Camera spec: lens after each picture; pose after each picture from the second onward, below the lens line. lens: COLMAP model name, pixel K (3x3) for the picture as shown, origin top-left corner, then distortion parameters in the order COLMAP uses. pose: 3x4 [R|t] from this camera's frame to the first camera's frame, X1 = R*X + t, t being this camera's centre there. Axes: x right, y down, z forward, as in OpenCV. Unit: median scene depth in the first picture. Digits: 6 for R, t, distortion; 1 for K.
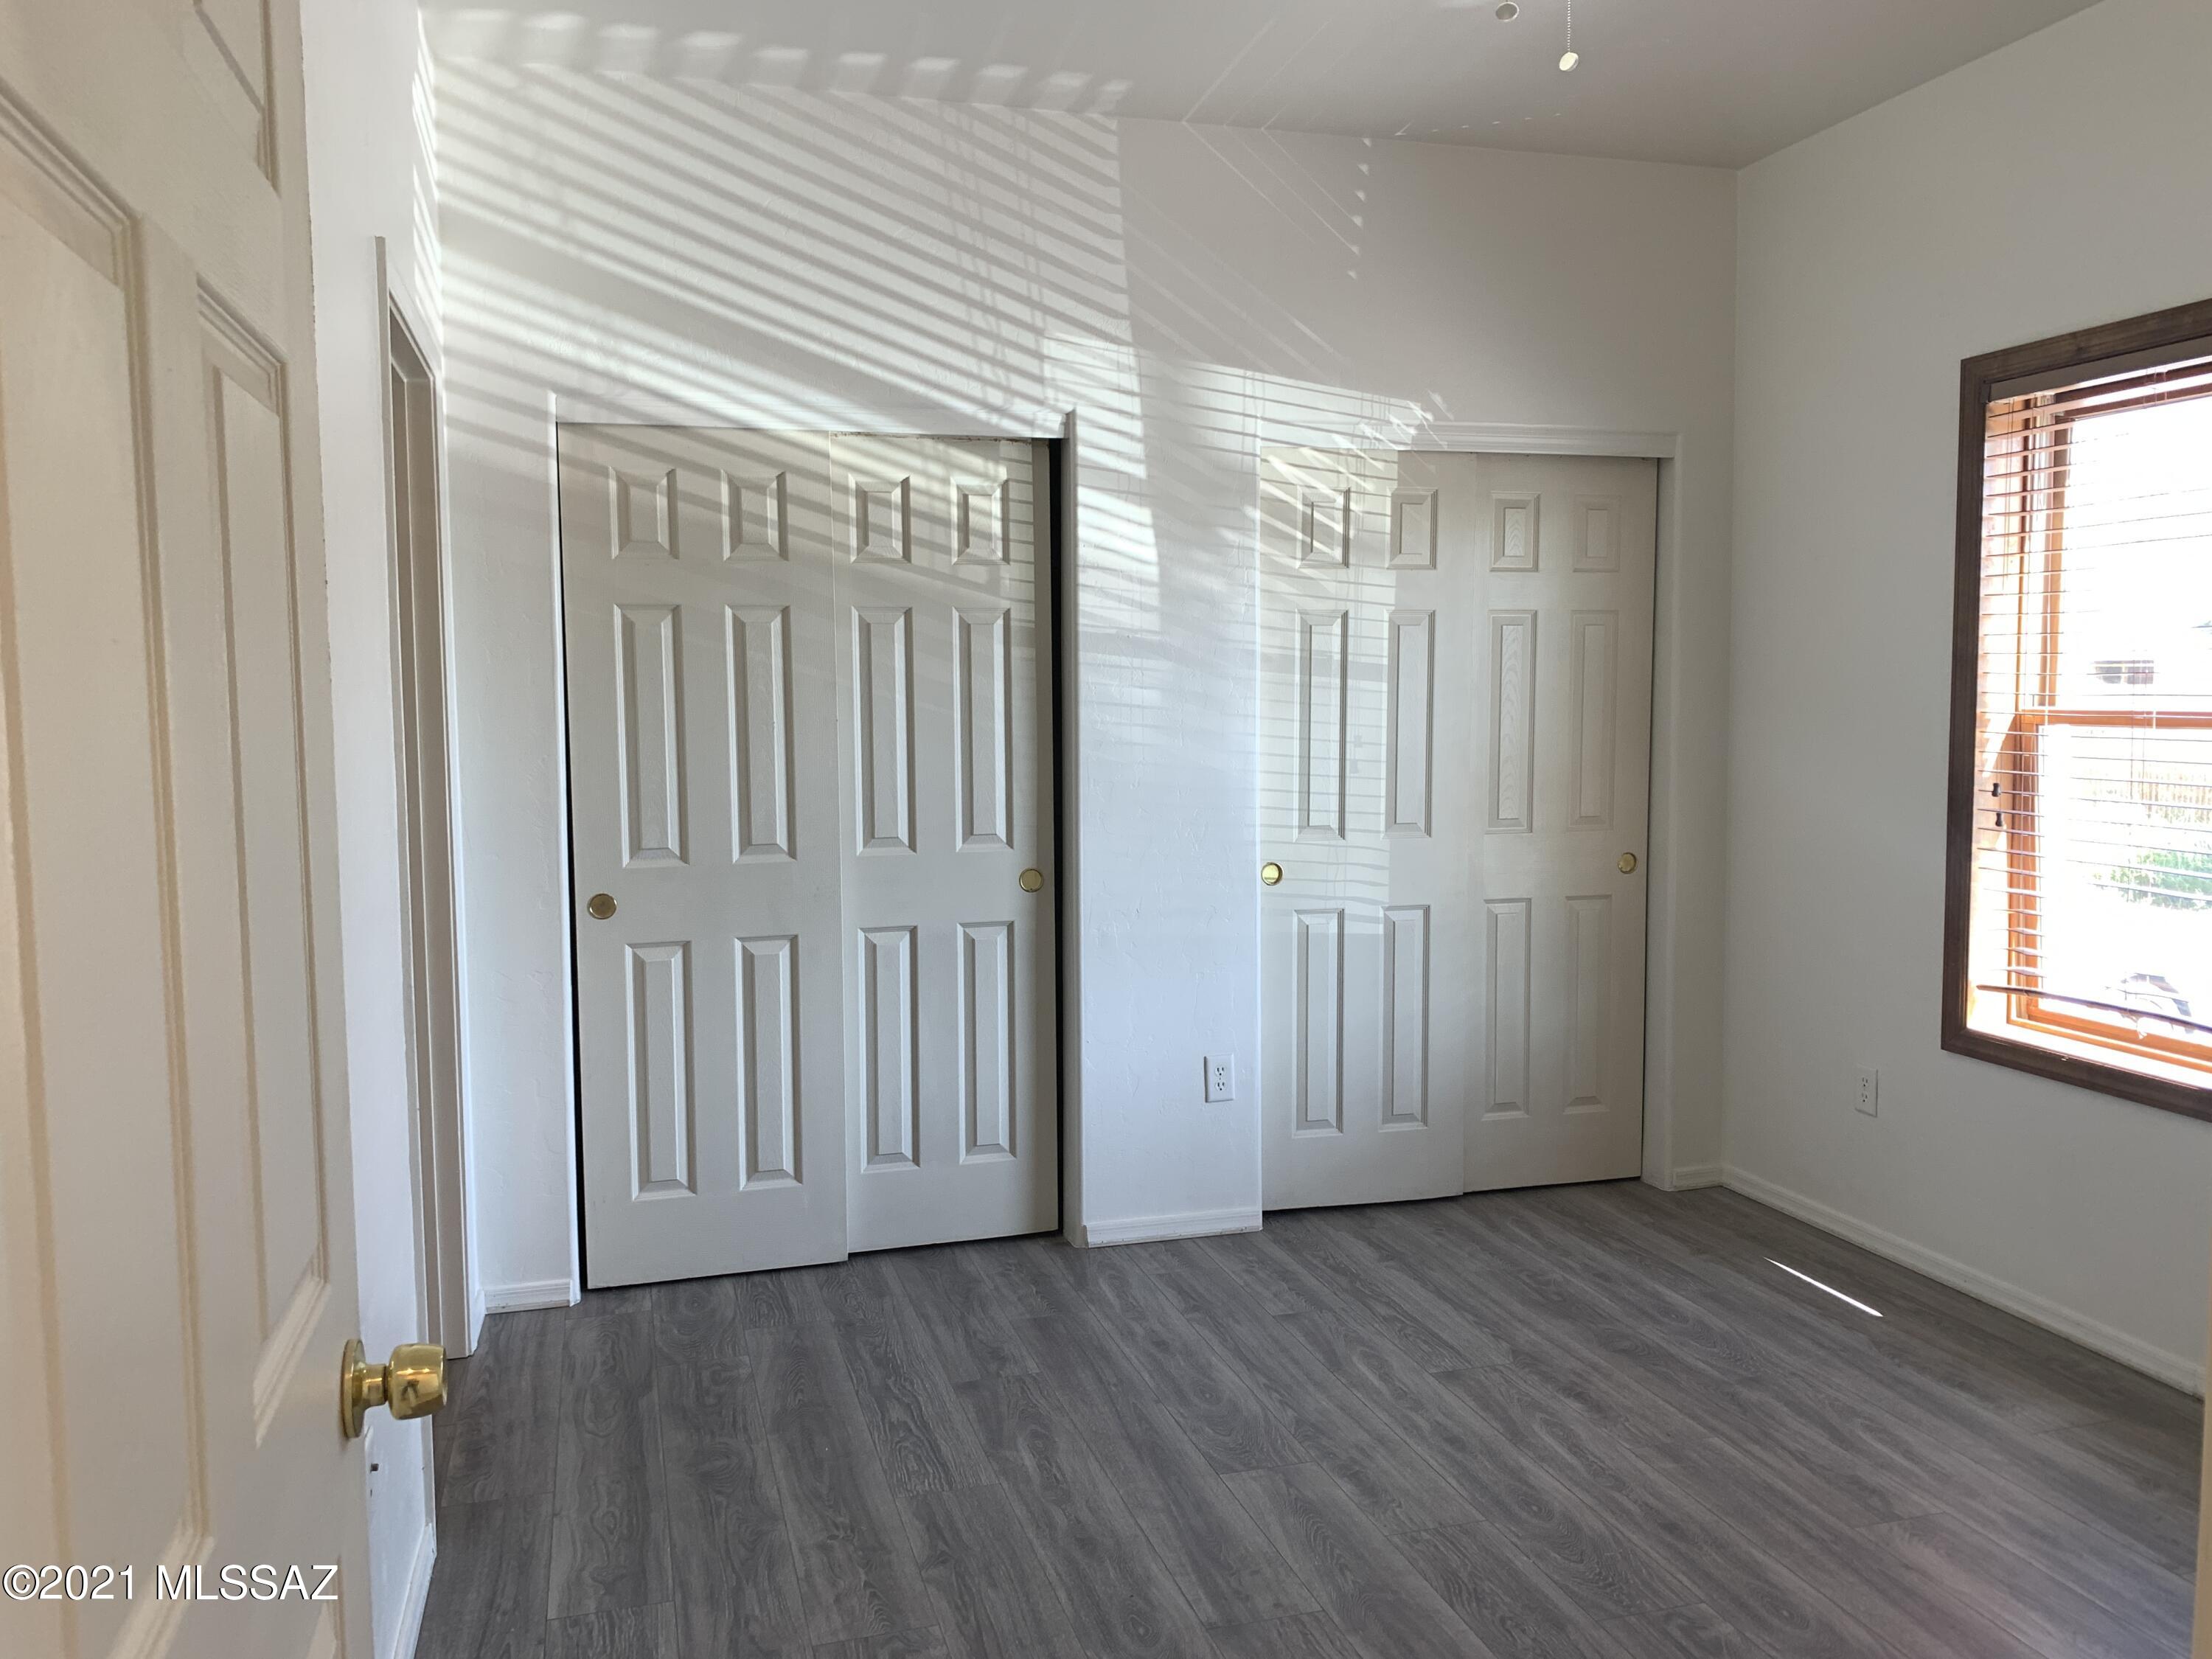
lens RADIAL K [[1666.9, 0, 1113.2], [0, 1666.9, 810.1], [0, 0, 1]] dist [0.161353, -0.393244]
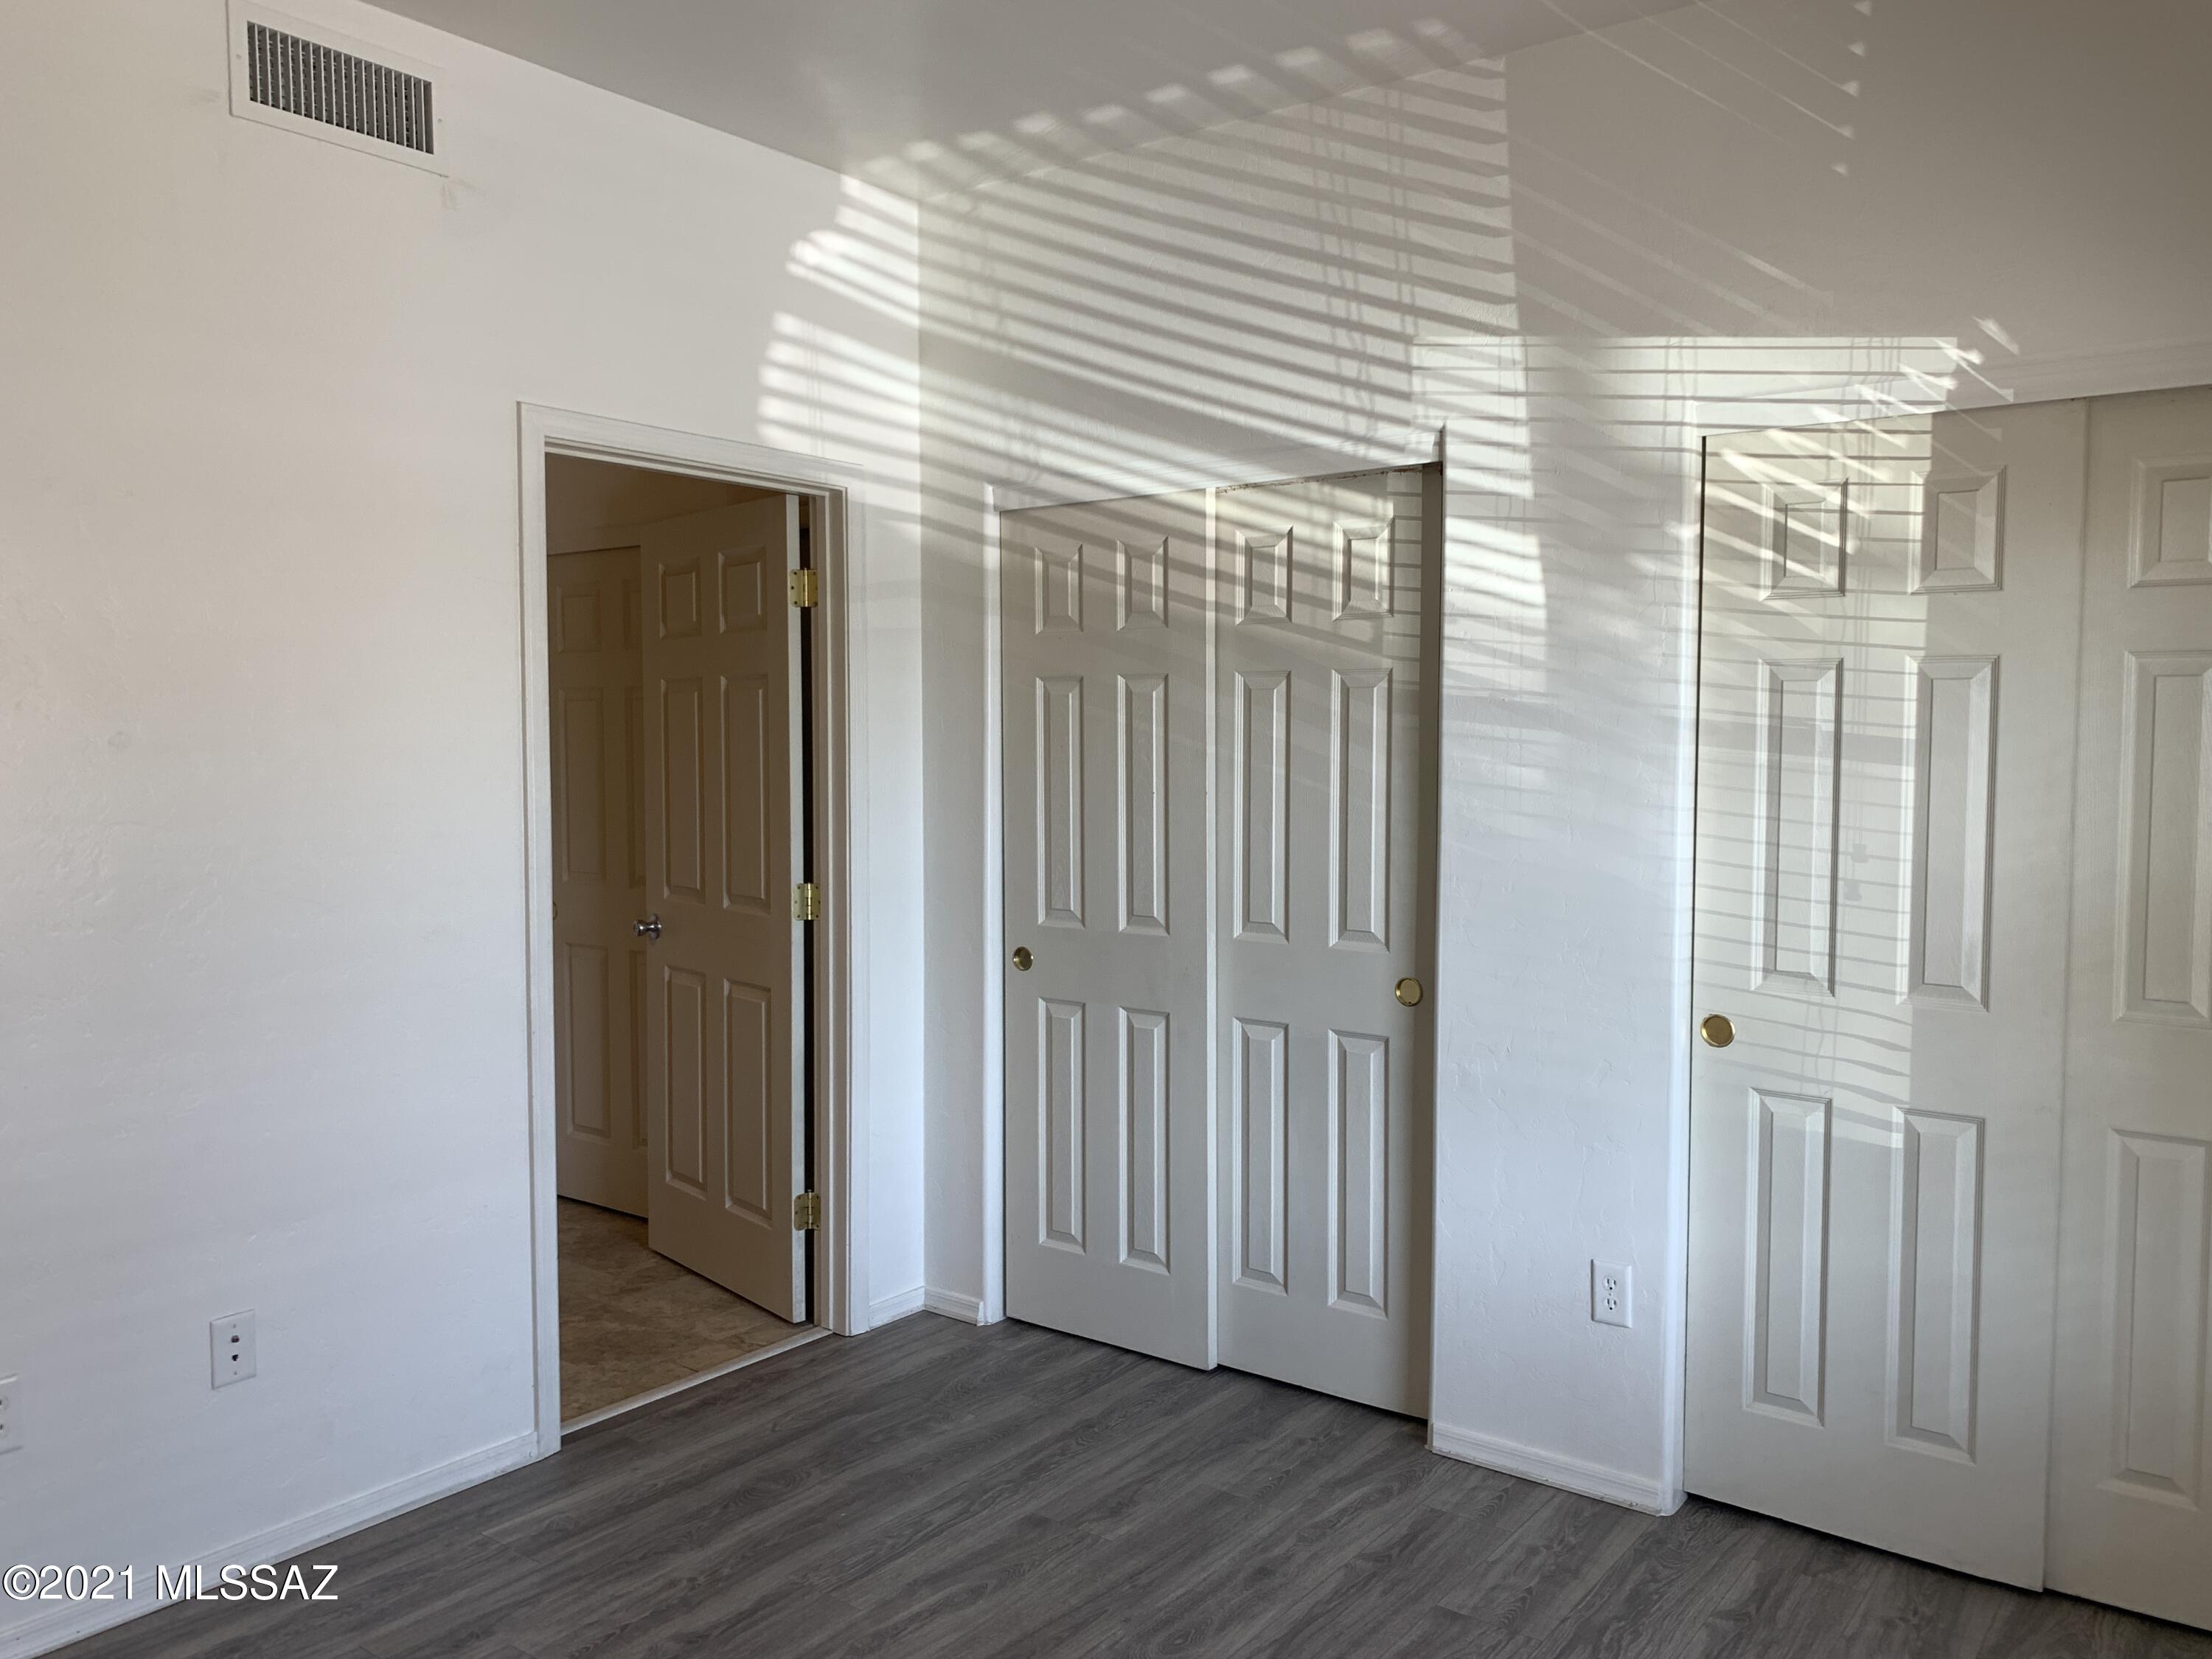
lens RADIAL K [[1678.0, 0, 1077.1], [0, 1678.0, 830.9], [0, 0, 1]] dist [0.059038, -0.095759]
pose [[0.605778, 0.055844, -0.793672, 0.526140], [-0.068151, 0.997510, 0.018169, -0.043679], [0.792710, 0.043083, 0.608075, 0.363331]]
